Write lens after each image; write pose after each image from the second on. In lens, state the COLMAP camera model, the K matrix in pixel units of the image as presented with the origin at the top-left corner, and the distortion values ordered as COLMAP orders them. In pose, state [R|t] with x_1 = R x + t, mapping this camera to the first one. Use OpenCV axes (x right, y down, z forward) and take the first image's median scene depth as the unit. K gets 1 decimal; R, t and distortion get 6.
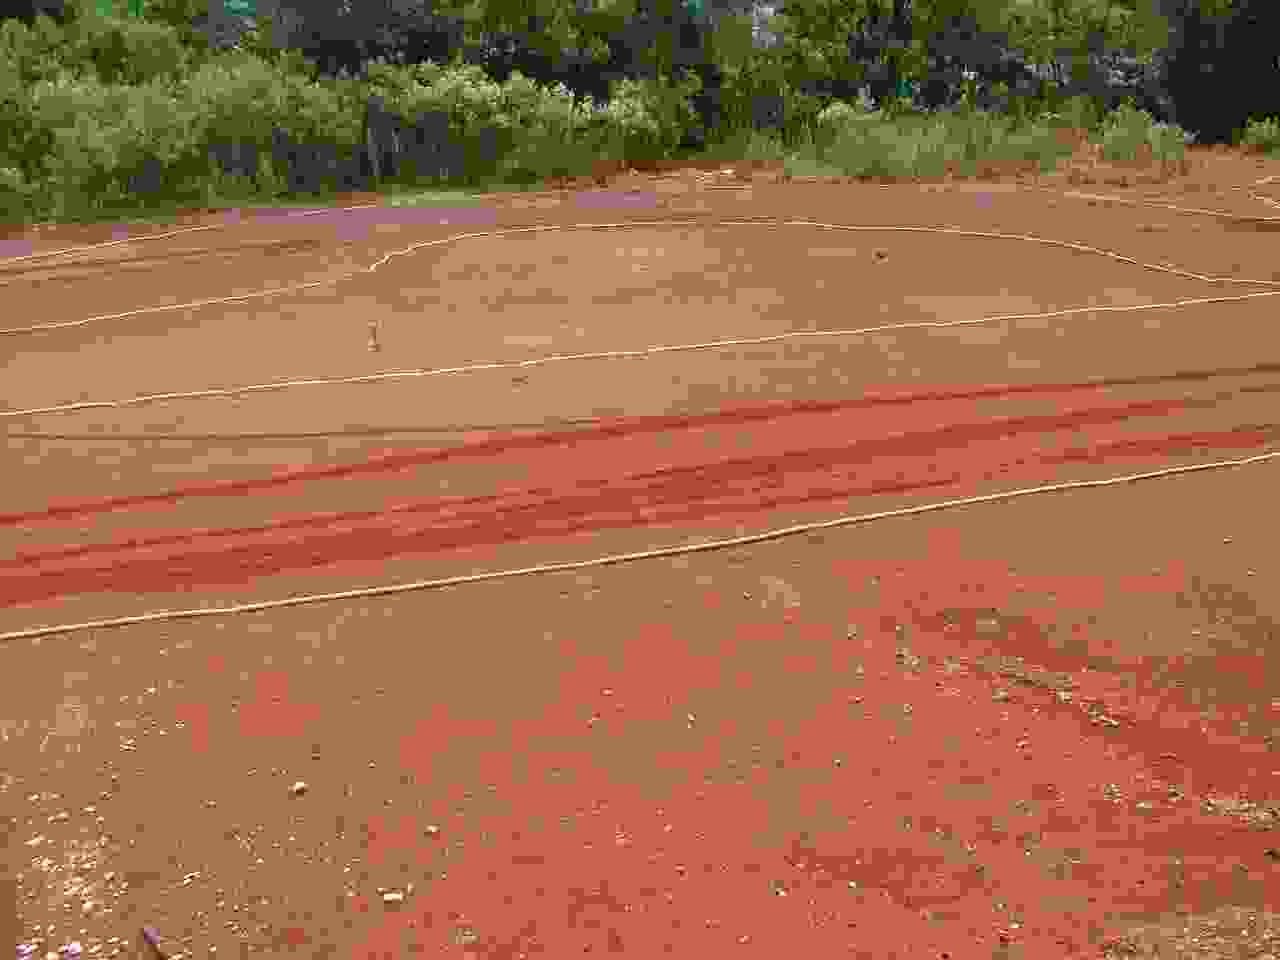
lens RADIAL K [[1311.2, 0, 640.0], [0, 1311.2, 480.0], [0, 0, 1]] dist [-0.048566, -0.006047]
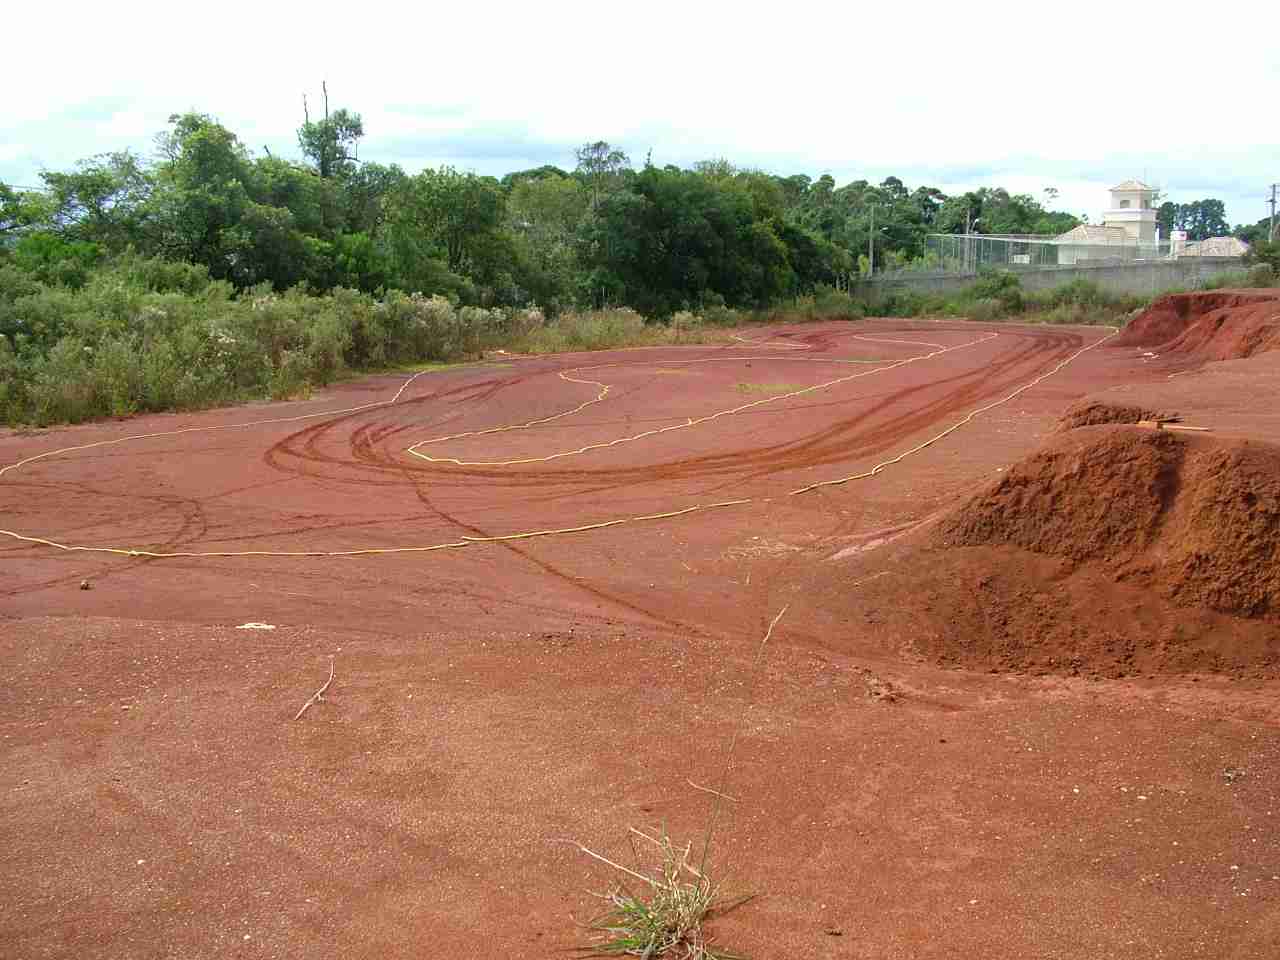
lens RADIAL K [[1335.6, 0, 640.0], [0, 1335.6, 480.0], [0, 0, 1]] dist [-0.113851, 0.070078]
pose [[0.724458, -0.116424, 0.679416, -0.858418], [0.236425, 0.967814, -0.086256, 0.092846], [-0.647506, 0.223120, 0.728666, -0.255182]]
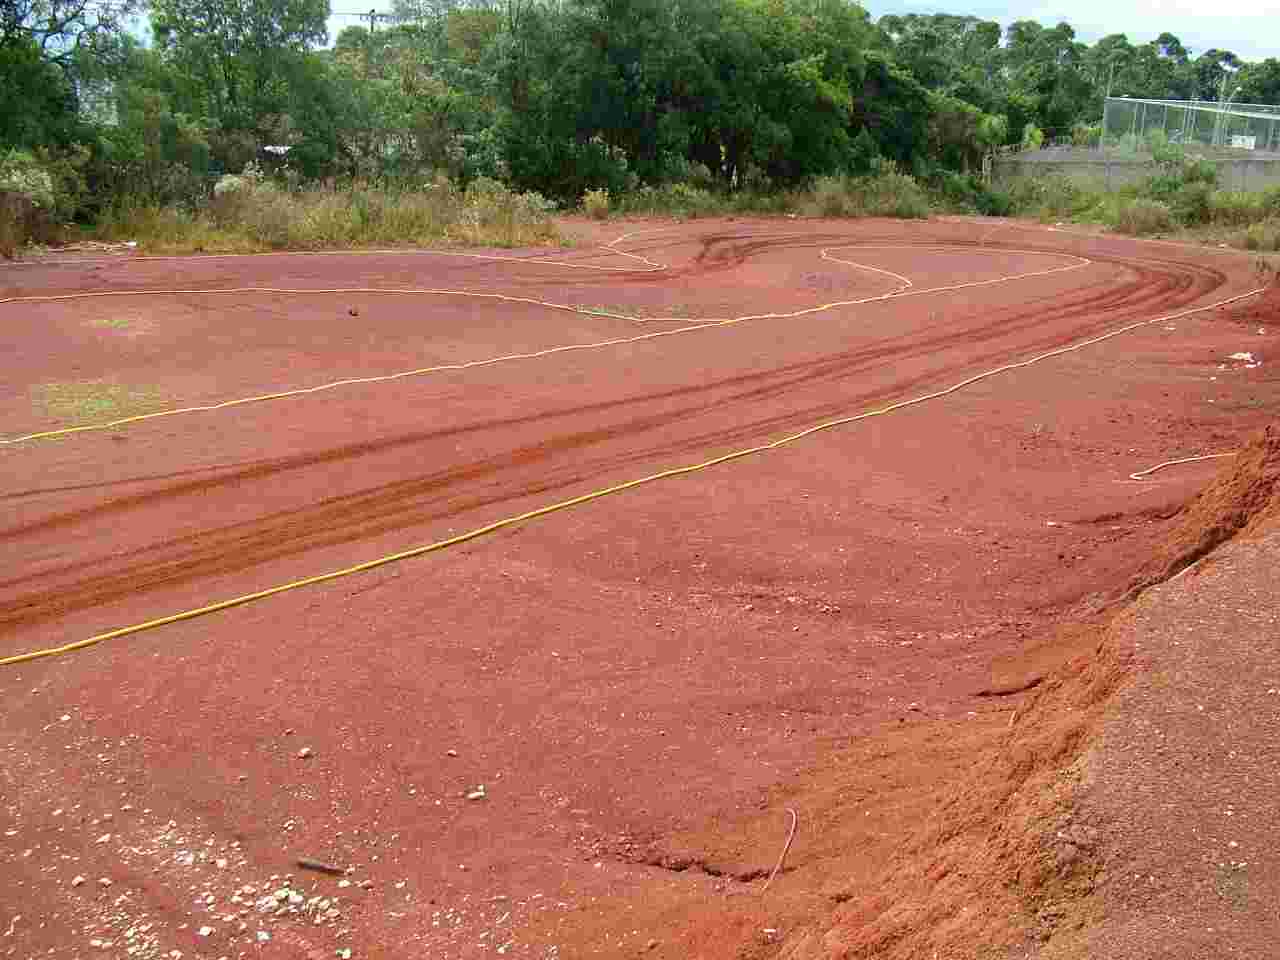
lens RADIAL K [[1335.6, 0, 640.0], [0, 1335.6, 480.0], [0, 0, 1]] dist [-0.113851, 0.070078]
pose [[0.866924, -0.097485, 0.488814, -0.100849], [0.125925, 0.991711, -0.025553, 0.012853], [-0.482271, 0.083706, 0.872014, -0.026960]]
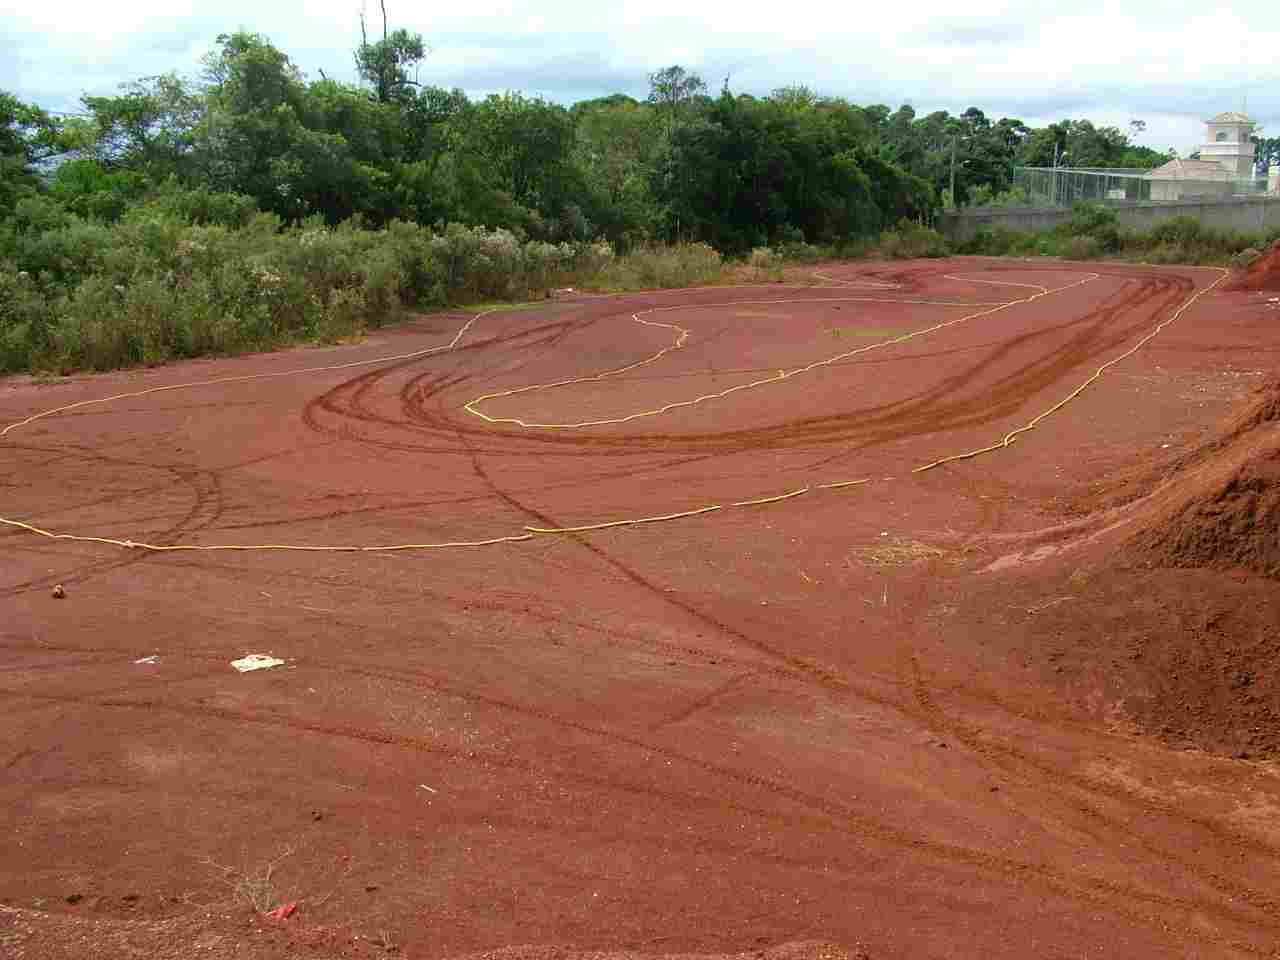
lens RADIAL K [[1335.6, 0, 640.0], [0, 1335.6, 480.0], [0, 0, 1]] dist [-0.113851, 0.070078]
pose [[0.757821, -0.139712, 0.637329, -0.805358], [0.221521, 0.973877, -0.049913, 0.069864], [-0.613707, 0.179006, 0.768974, -0.186856]]
